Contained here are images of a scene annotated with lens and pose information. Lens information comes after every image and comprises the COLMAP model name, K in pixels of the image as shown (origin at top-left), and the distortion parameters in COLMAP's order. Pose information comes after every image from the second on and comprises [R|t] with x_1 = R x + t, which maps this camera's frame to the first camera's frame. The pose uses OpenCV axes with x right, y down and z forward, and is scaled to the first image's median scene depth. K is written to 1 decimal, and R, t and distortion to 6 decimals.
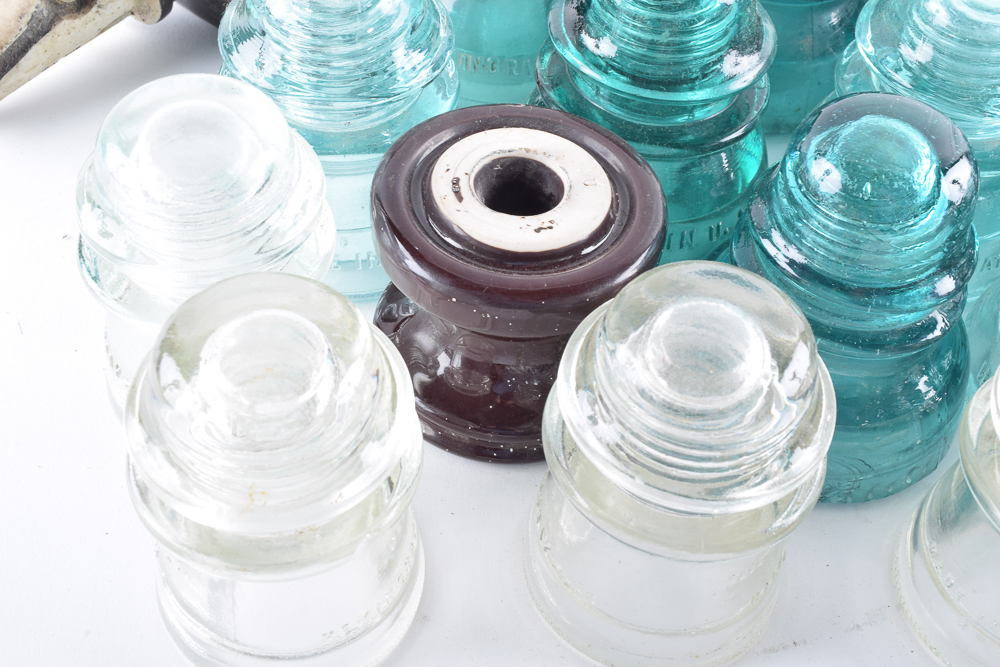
lens RADIAL K [[1319.9, 0, 499.1], [0, 1319.9, 330.8], [0, 0, 1]] dist [-0.061596, 0.000000]
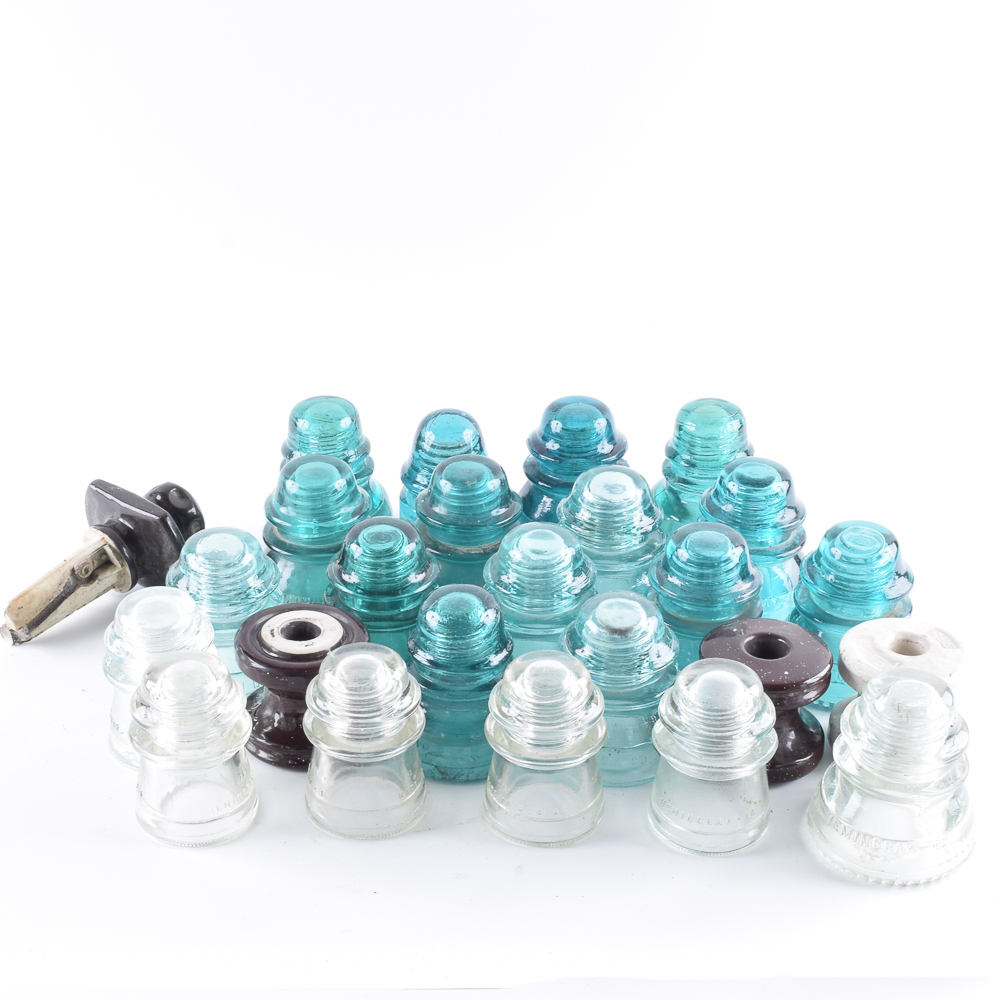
lens RADIAL K [[1924.8, 0, 486.0], [0, 1924.8, 563.3], [0, 0, 1]] dist [-0.112734, 0.000000]
pose [[0.998875, -0.042393, -0.021256, 0.392318], [0.033745, 0.950294, -0.309519, 0.778072], [0.033321, 0.308453, 0.950656, -2.067058]]
